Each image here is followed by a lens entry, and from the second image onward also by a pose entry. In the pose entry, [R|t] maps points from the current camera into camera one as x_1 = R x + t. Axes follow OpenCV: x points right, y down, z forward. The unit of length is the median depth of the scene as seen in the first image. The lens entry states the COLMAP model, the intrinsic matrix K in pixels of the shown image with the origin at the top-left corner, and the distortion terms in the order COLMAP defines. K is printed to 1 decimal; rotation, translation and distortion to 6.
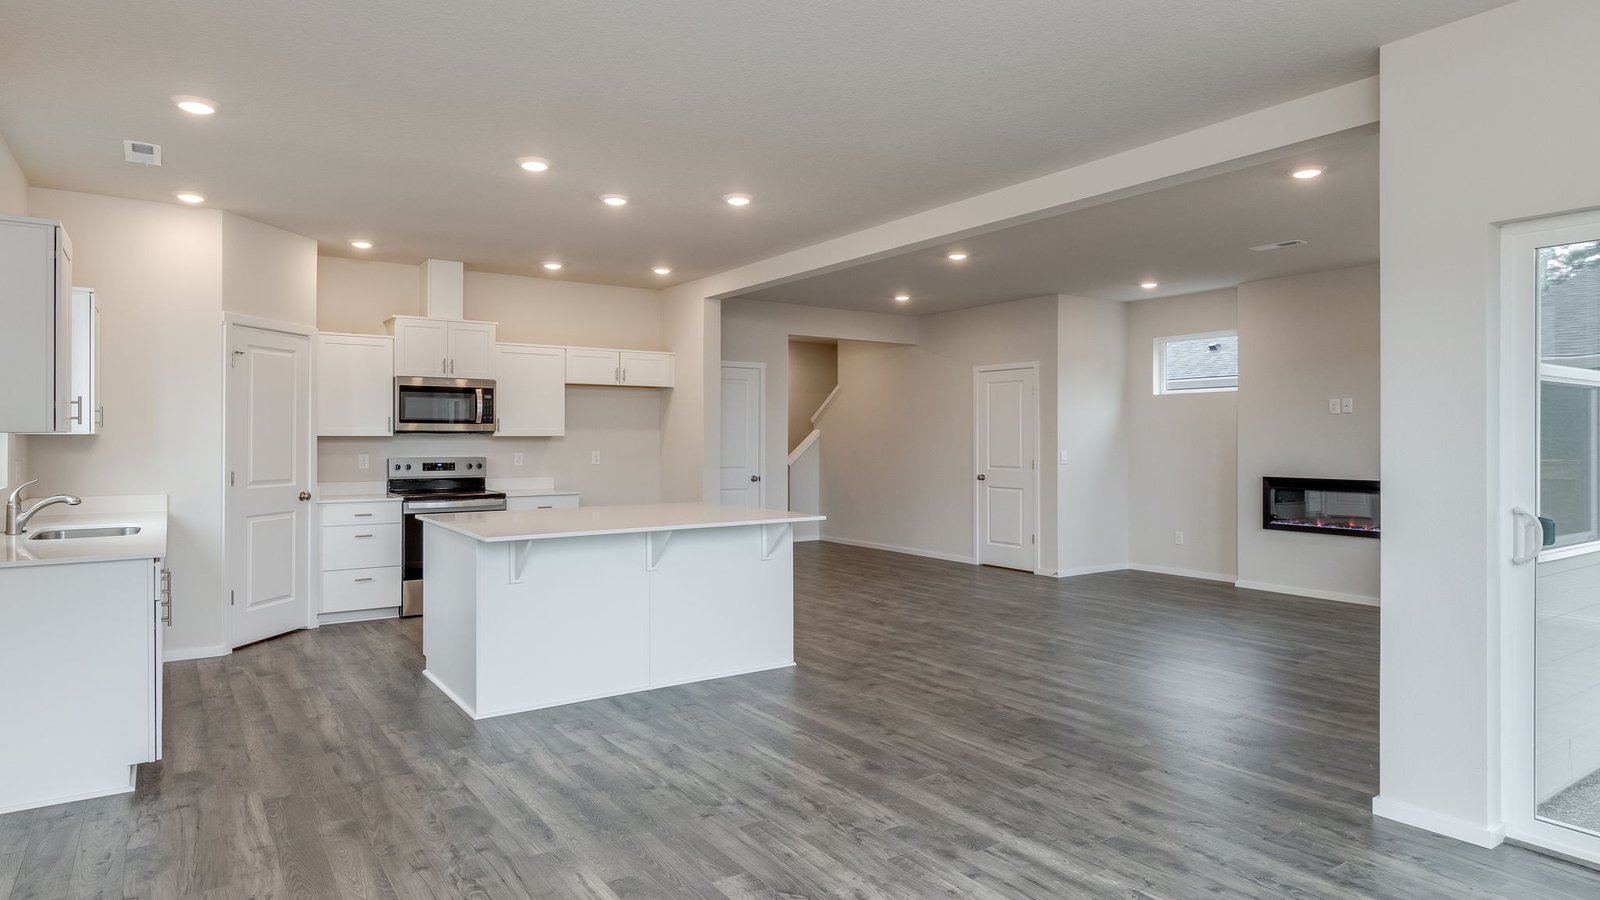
lens RADIAL K [[917.5, 0, 797.3], [0, 917.5, 436.2], [0, 0, 1]] dist [0.000691, 0.000277]
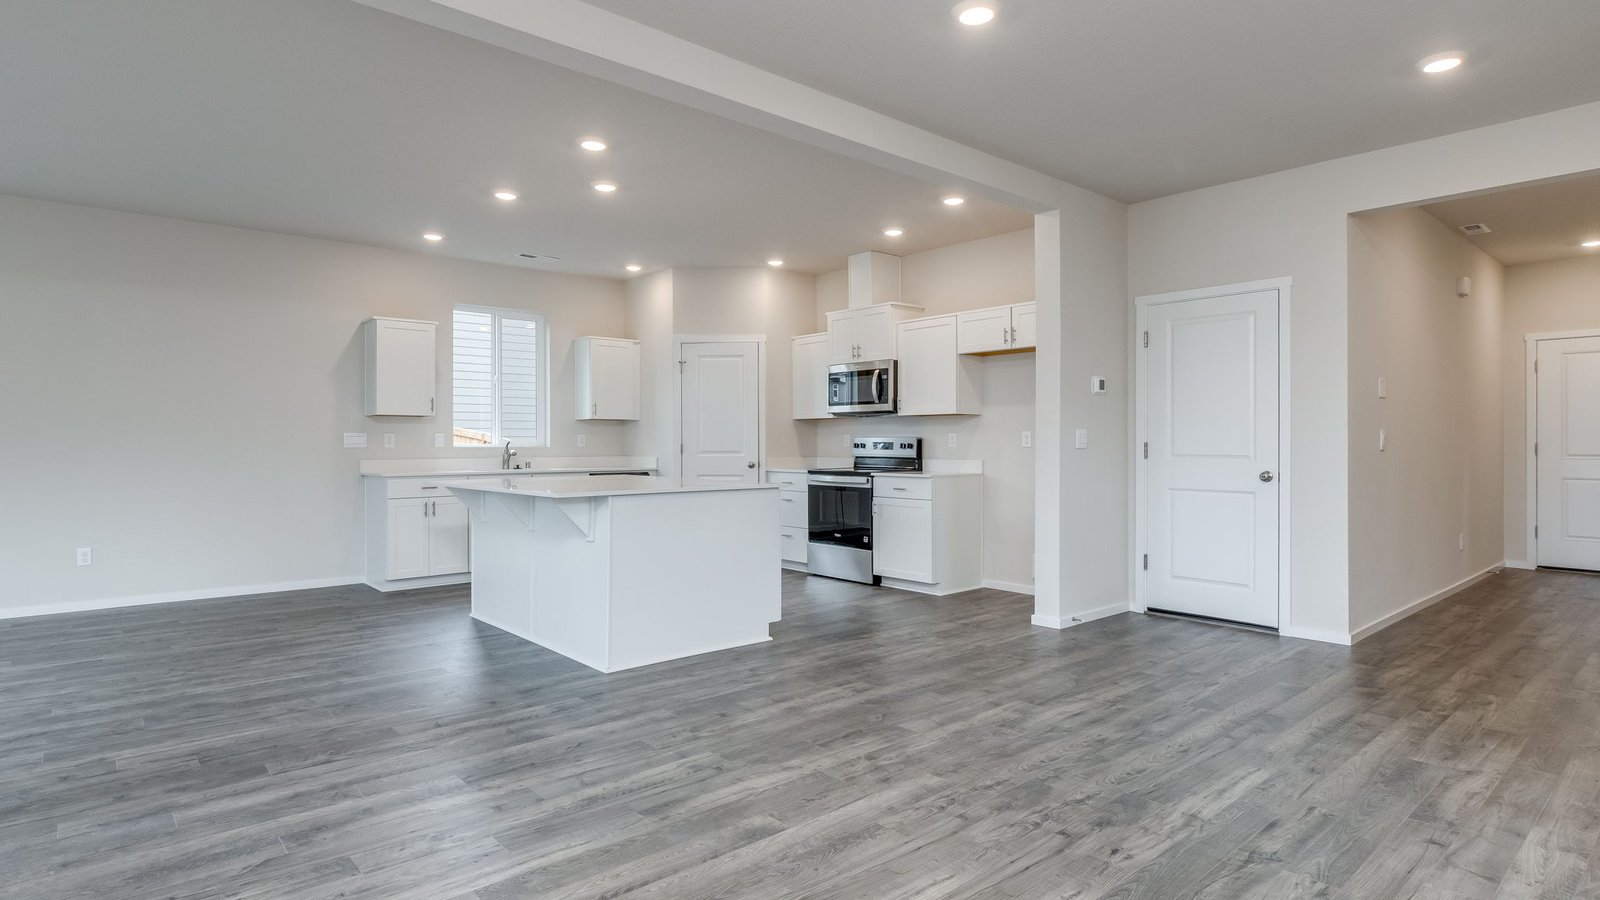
lens RADIAL K [[840.3, 0, 806.0], [0, 840.3, 445.4], [0, 0, 1]] dist [-0.002135, -0.000722]
pose [[0.113313, 0.003868, -0.993552, 0.899064], [0.004570, 0.999980, 0.004414, 0.044287], [0.993549, -0.005041, 0.113293, 1.261135]]
